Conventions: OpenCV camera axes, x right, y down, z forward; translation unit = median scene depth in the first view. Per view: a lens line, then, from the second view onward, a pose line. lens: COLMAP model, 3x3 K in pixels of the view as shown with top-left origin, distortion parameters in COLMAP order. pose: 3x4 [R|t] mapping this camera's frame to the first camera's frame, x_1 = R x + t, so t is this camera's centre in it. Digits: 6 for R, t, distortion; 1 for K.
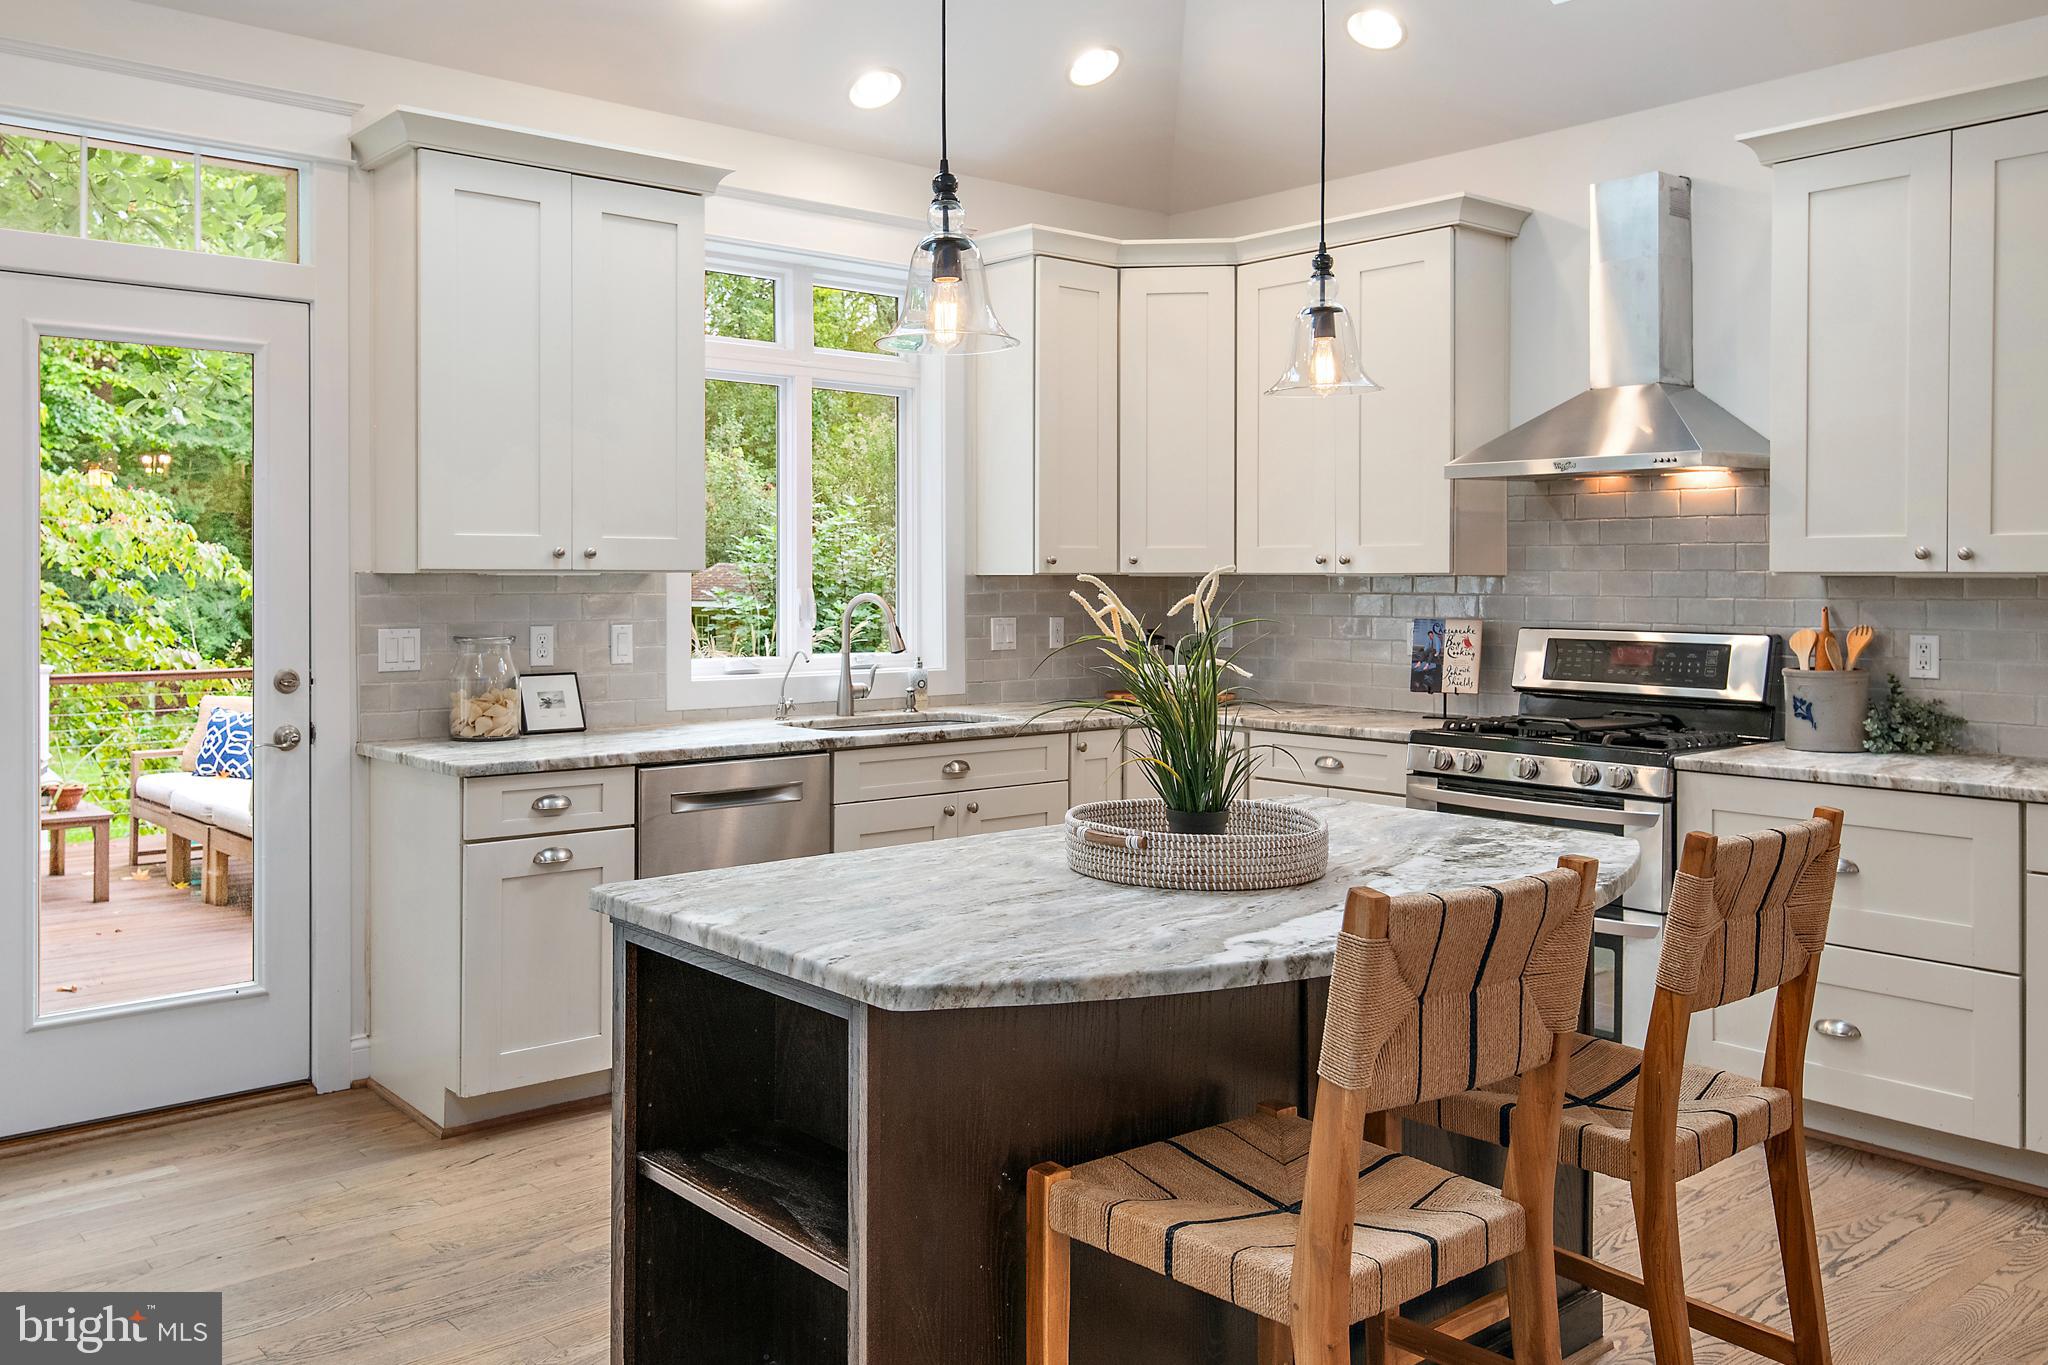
lens RADIAL K [[1614.2, 0, 927.8], [0, 1614.2, 597.8], [0, 0, 1]] dist [0.000214, 0.001415]
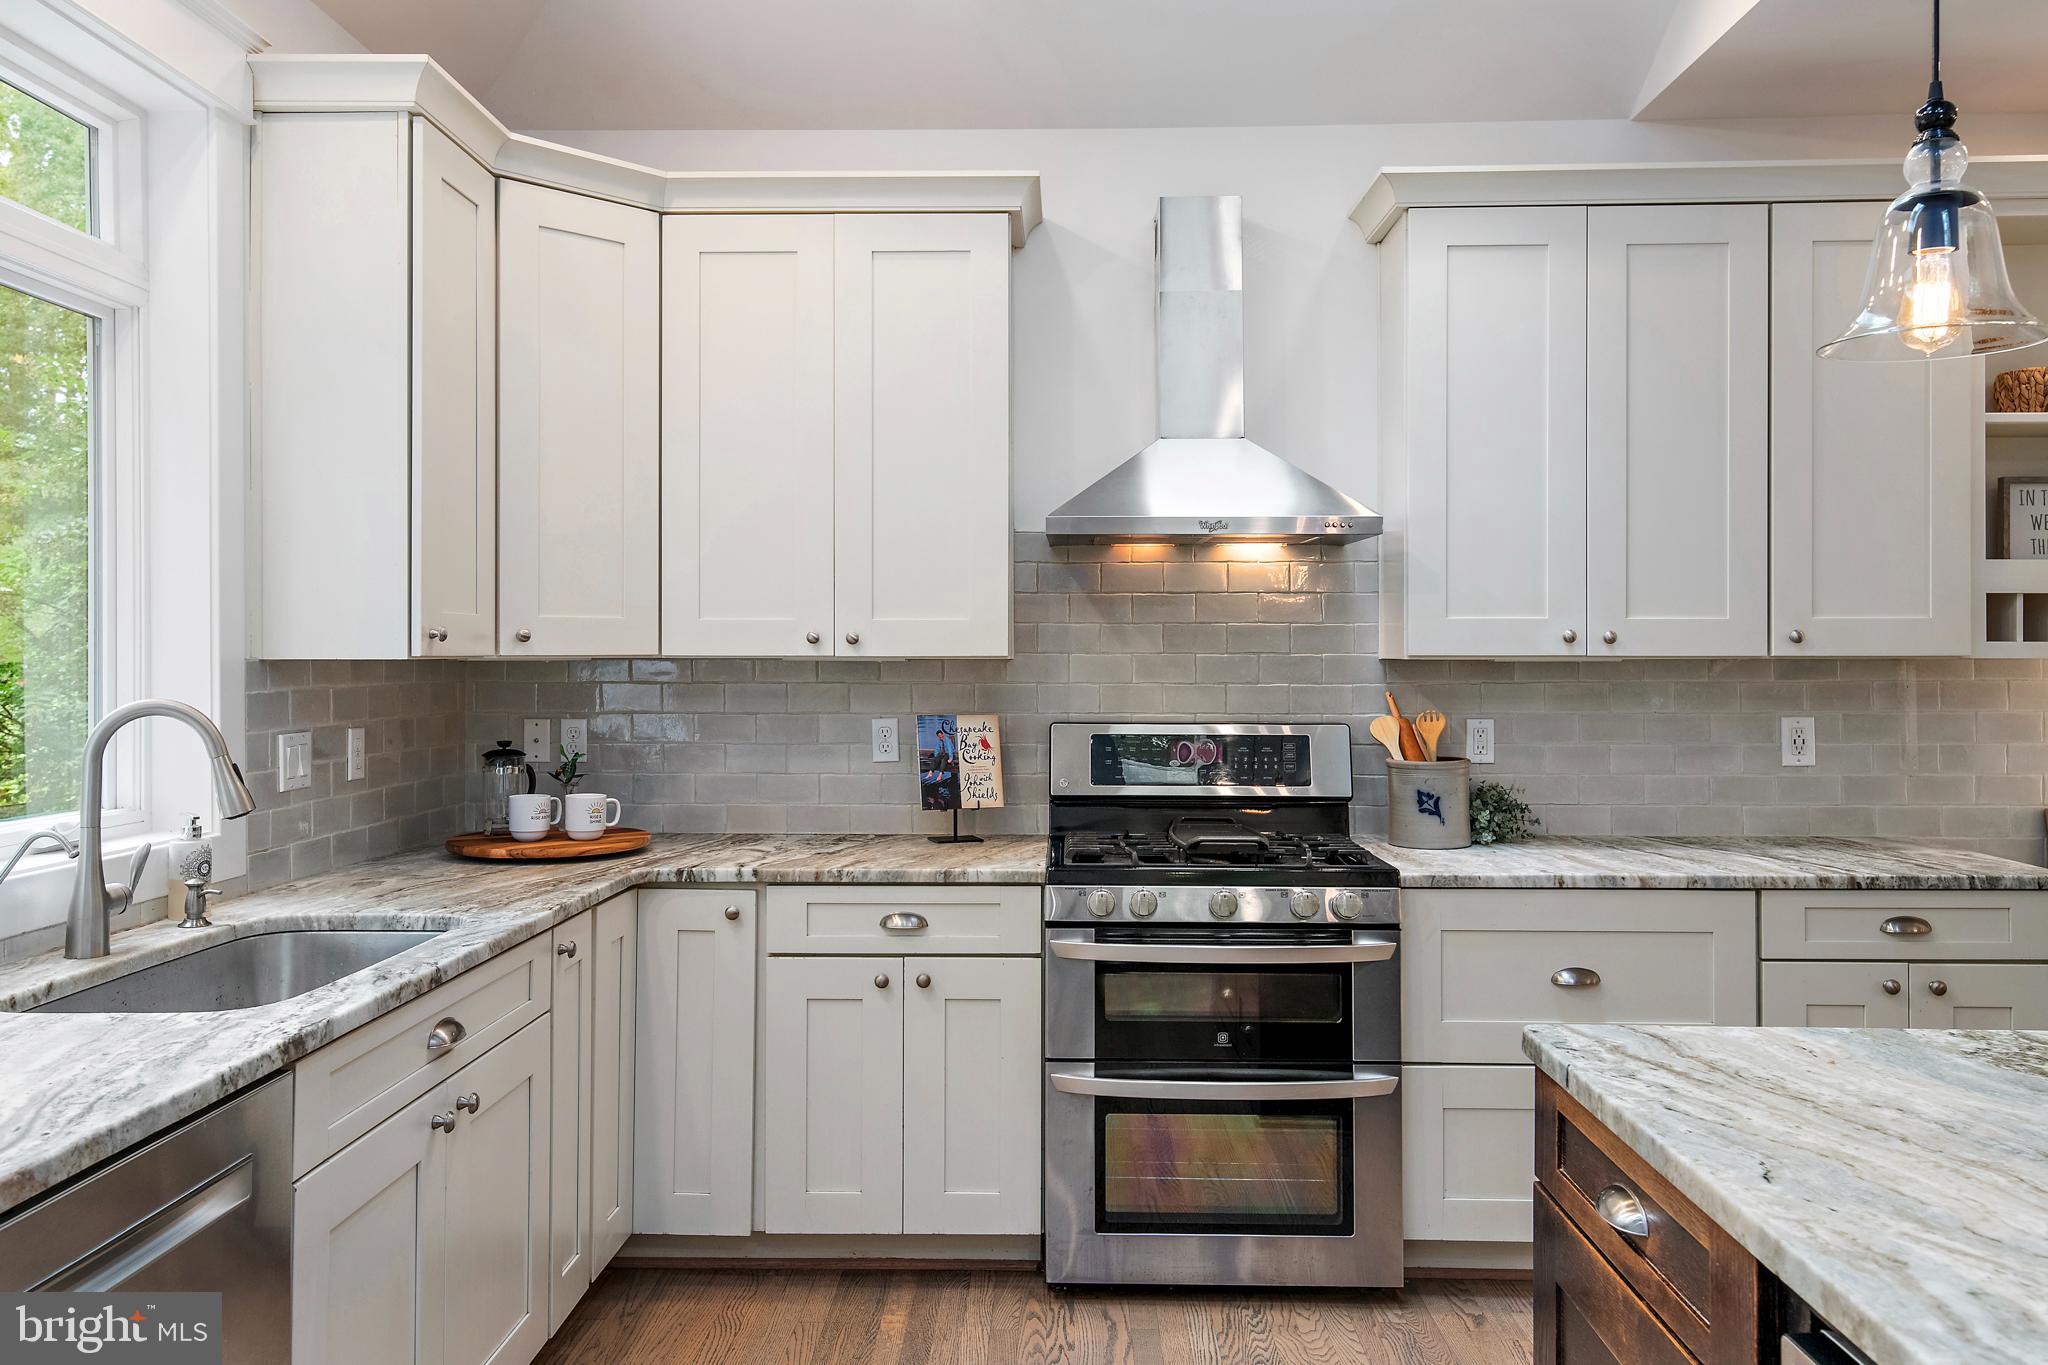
lens RADIAL K [[1482.5, 0, 1046.4], [0, 1482.5, 648.7], [0, 0, 1]] dist [0.015517, -0.003341]
pose [[0.657173, 0.003838, 0.753730, -0.223649], [0.010782, 0.999837, -0.014492, -0.009053], [-0.753663, 0.017650, 0.657024, 0.560639]]
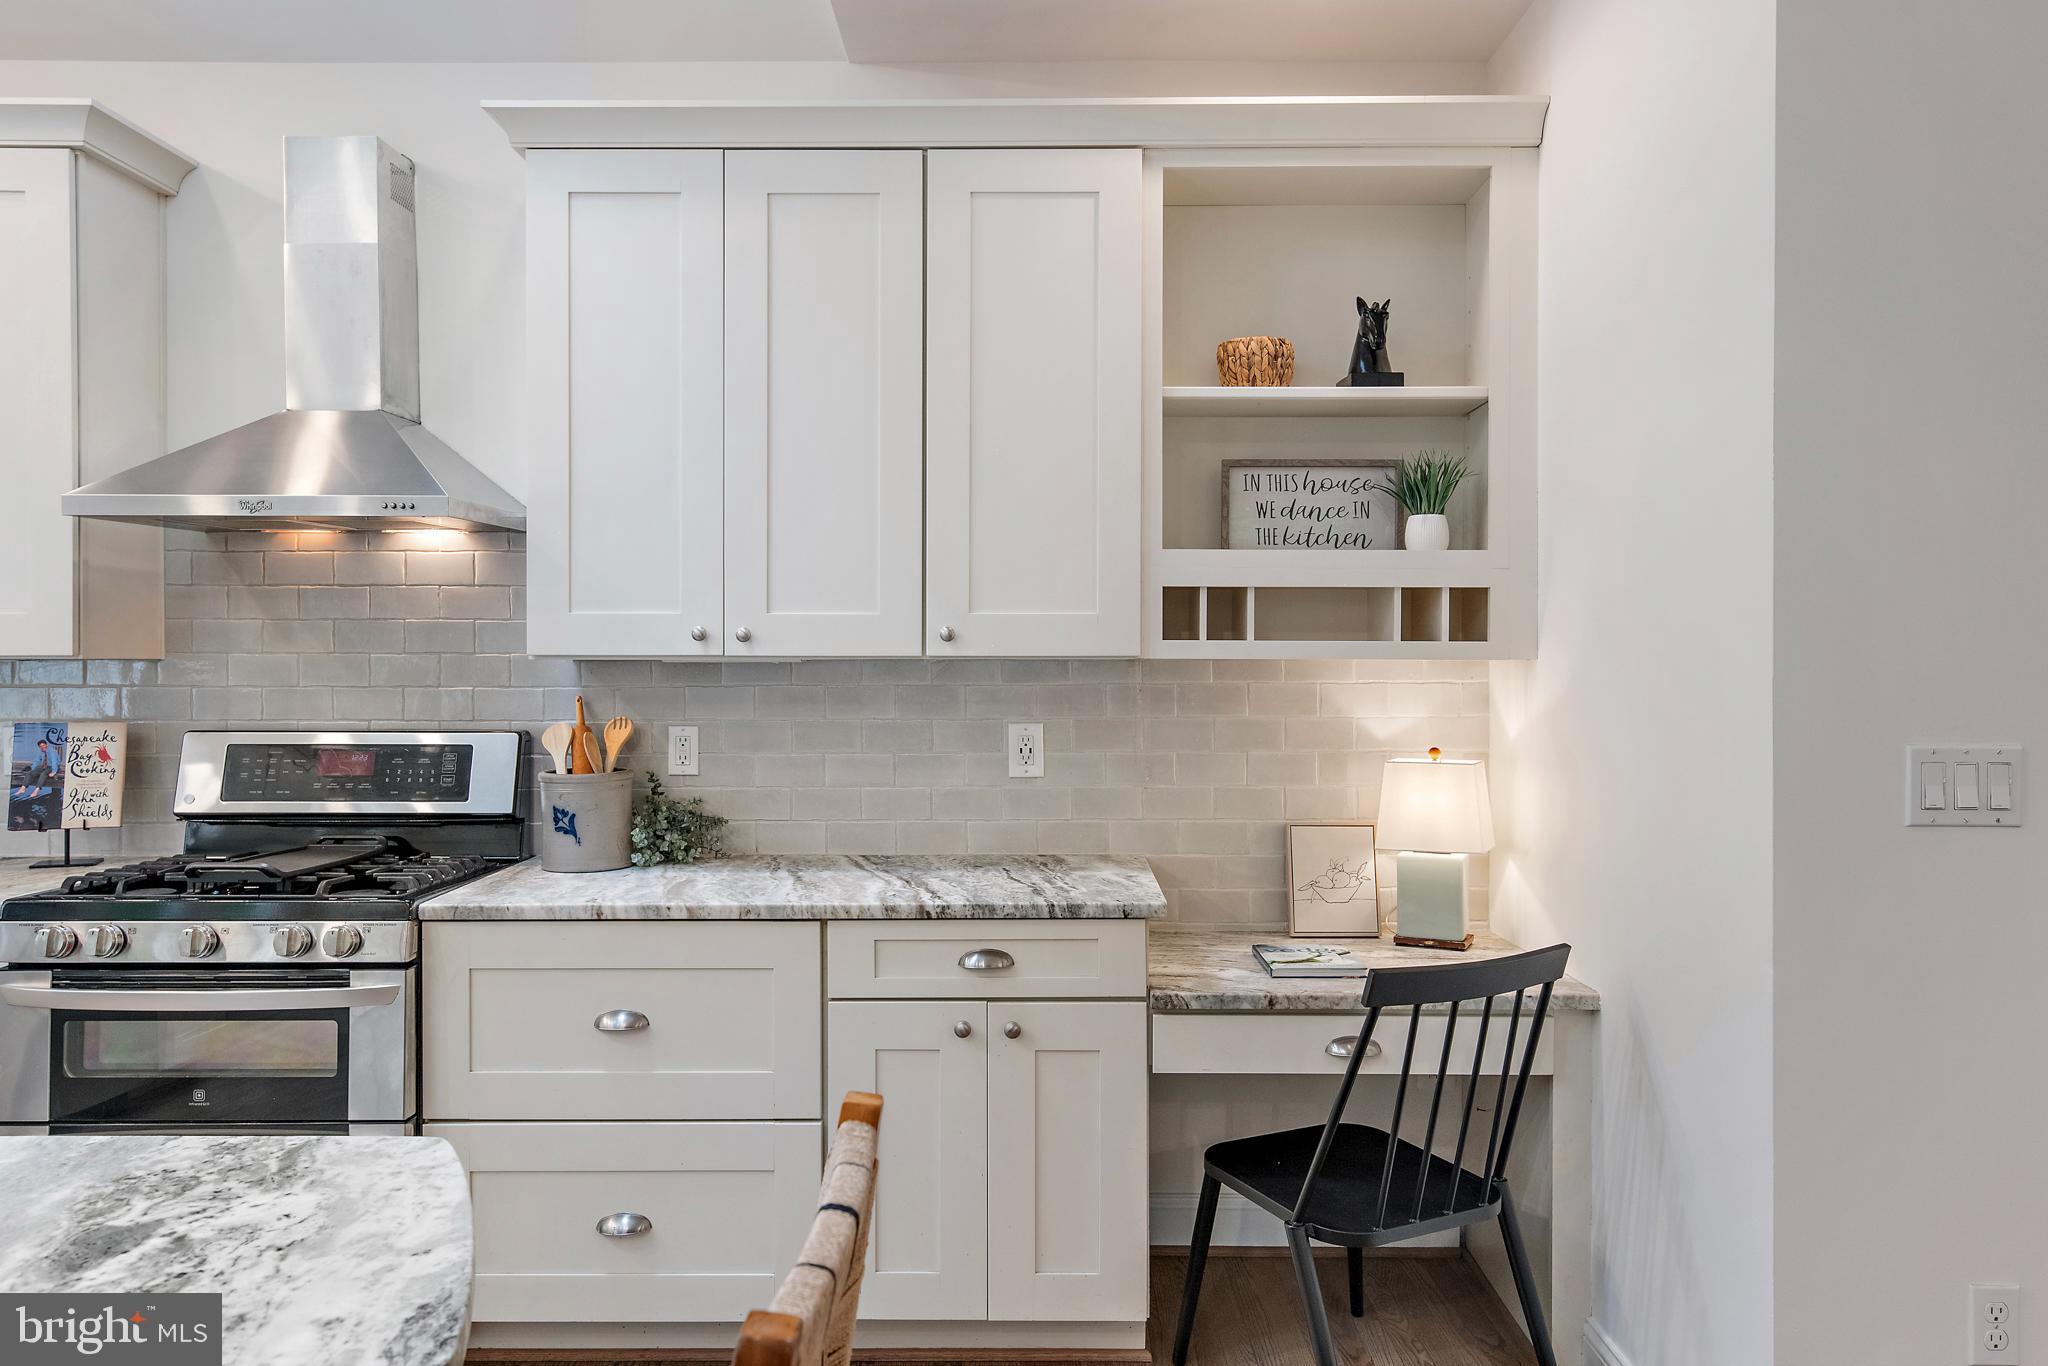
lens RADIAL K [[1482.5, 0, 1038.9], [0, 1482.5, 658.4], [0, 0, 1]] dist [0.015517, -0.003341]
pose [[0.633791, -0.001051, 0.773504, 0.102414], [0.010289, 0.999922, -0.007072, -0.005940], [-0.773436, 0.012441, 0.633752, 0.308745]]
